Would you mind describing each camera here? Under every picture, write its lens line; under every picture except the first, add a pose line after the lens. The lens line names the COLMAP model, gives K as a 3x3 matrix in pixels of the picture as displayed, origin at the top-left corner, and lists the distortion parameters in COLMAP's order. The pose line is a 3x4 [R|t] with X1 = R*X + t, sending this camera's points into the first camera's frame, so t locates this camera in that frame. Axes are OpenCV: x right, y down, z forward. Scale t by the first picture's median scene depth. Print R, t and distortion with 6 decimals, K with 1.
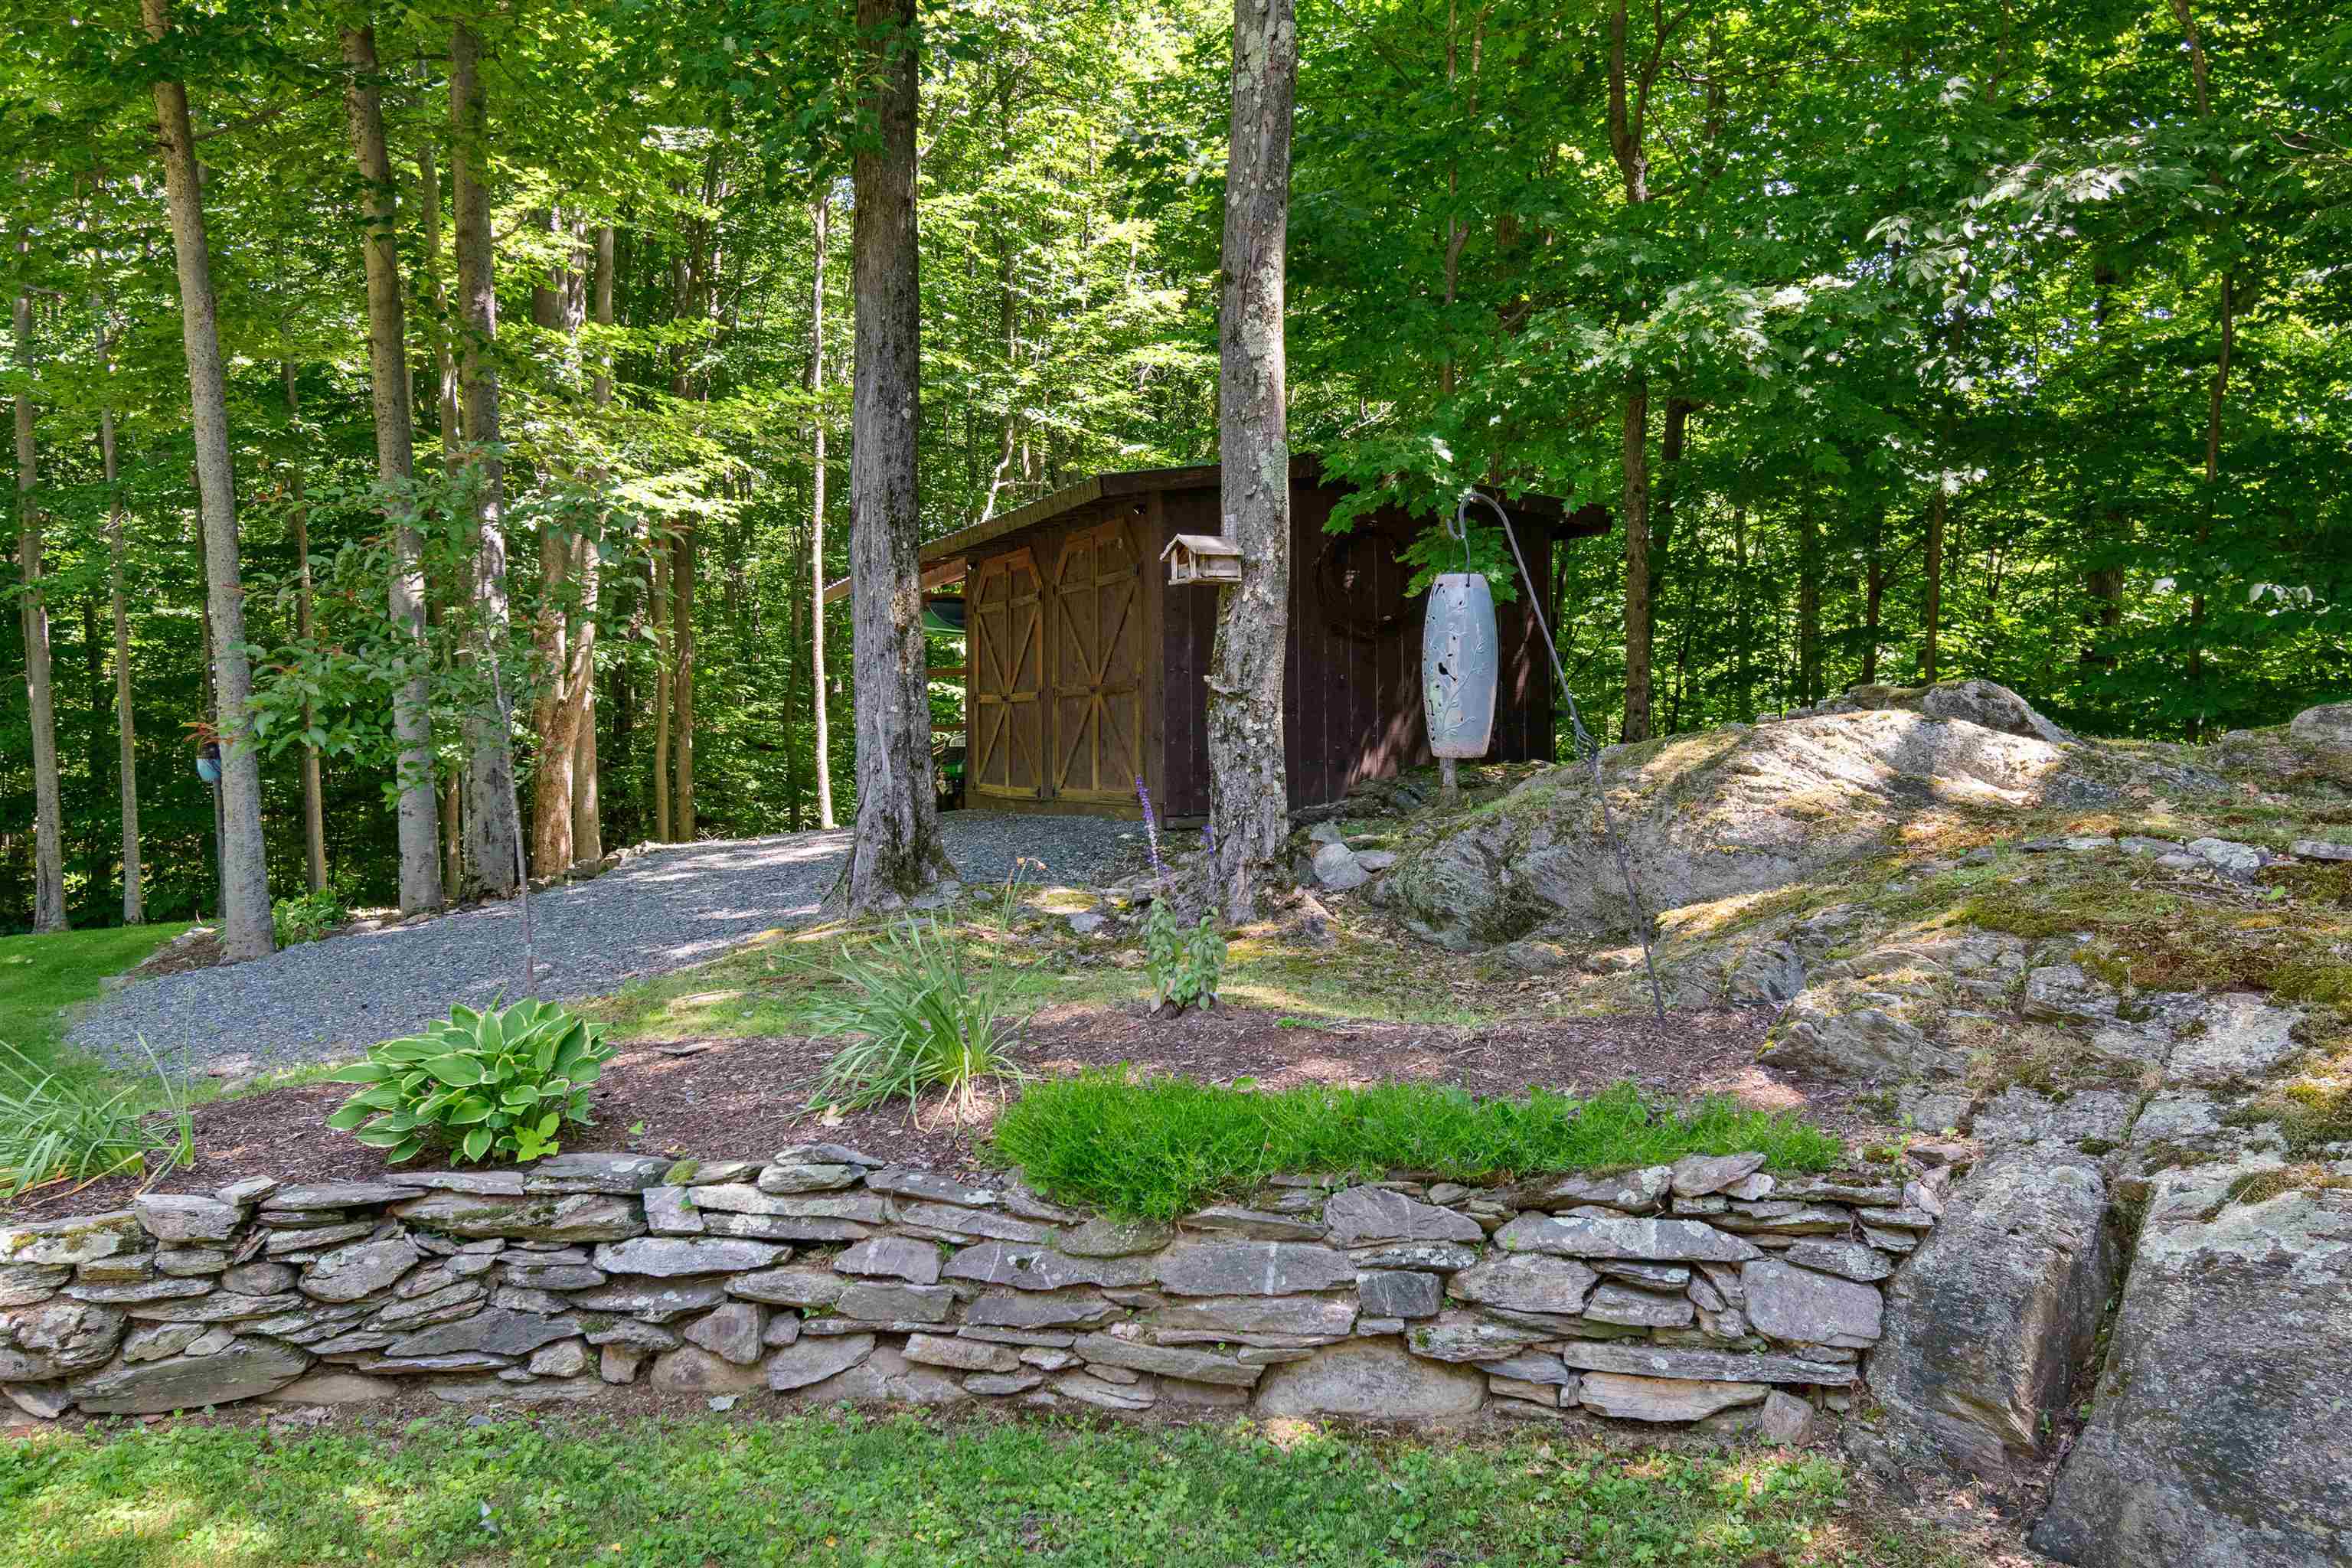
lens RADIAL K [[1933.5, 0, 1174.1], [0, 1933.5, 788.9], [0, 0, 1]] dist [0.011480, -0.007577]
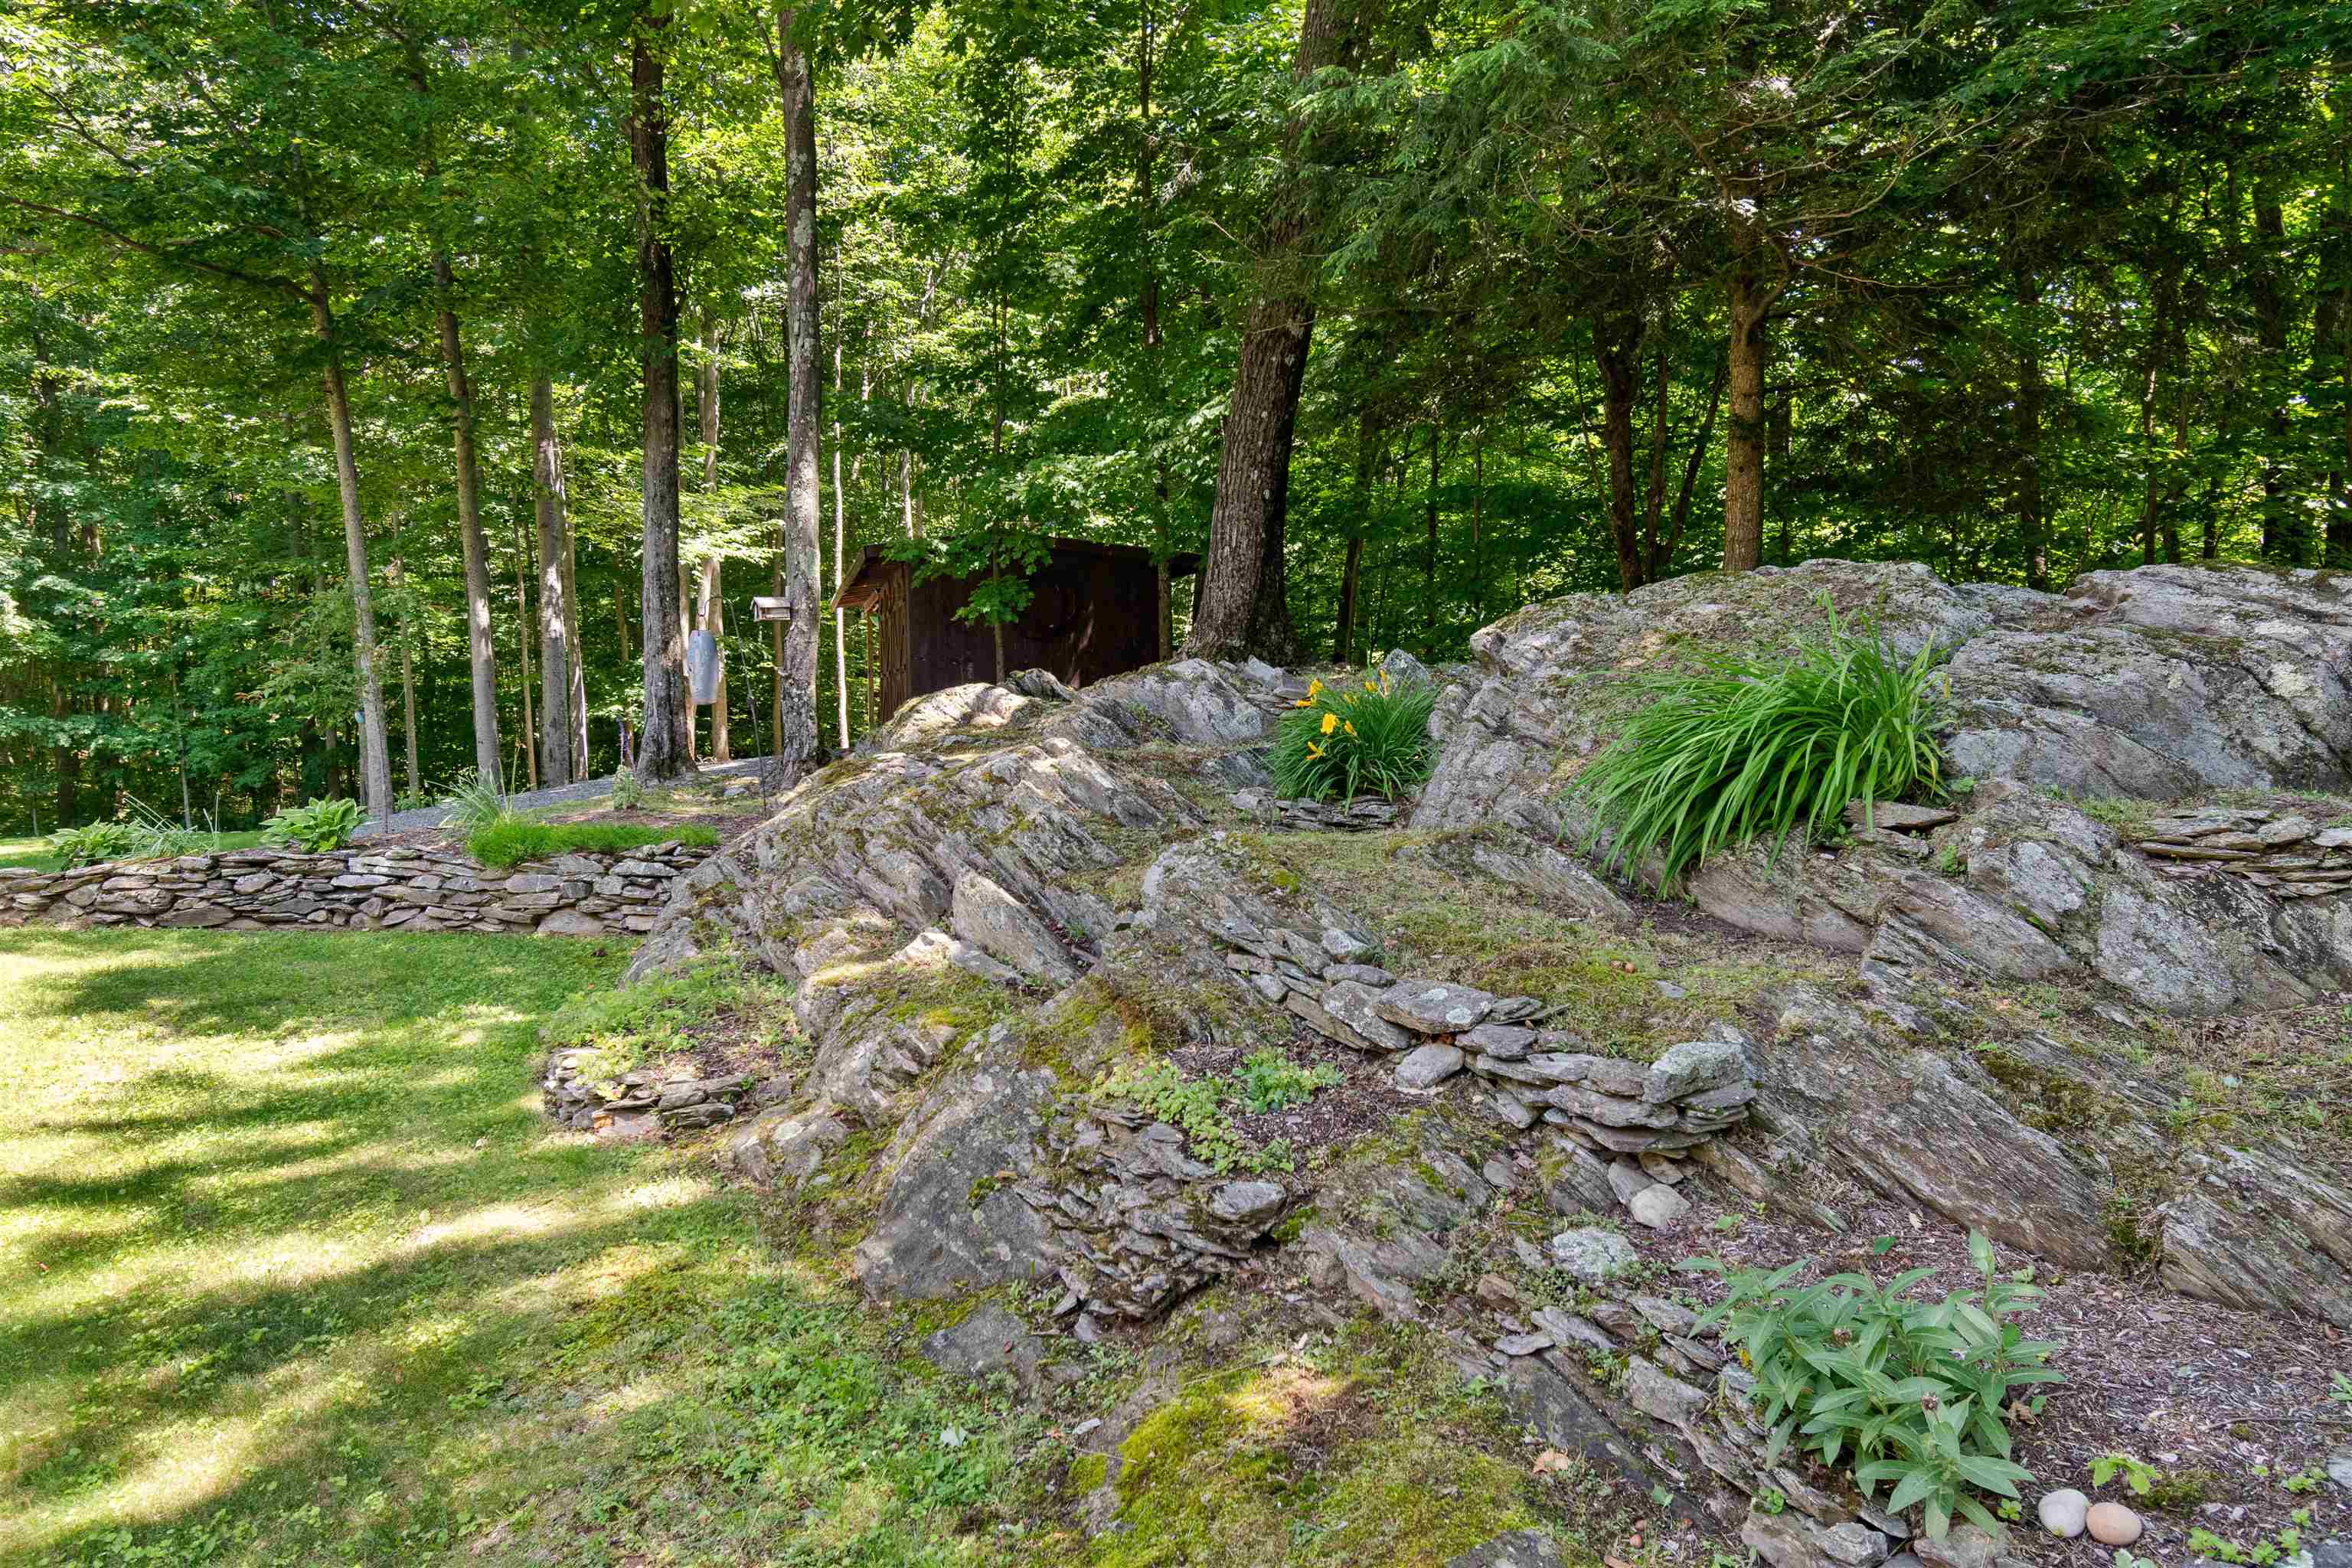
lens RADIAL K [[1712.0, 0, 1178.3], [0, 1712.0, 775.3], [0, 0, 1]] dist [0.020647, 0.002565]
pose [[0.988760, 0.001148, -0.149504, 1.327132], [0.001537, 0.999840, 0.017845, 0.043517], [0.149501, -0.017874, 0.988600, -1.329535]]
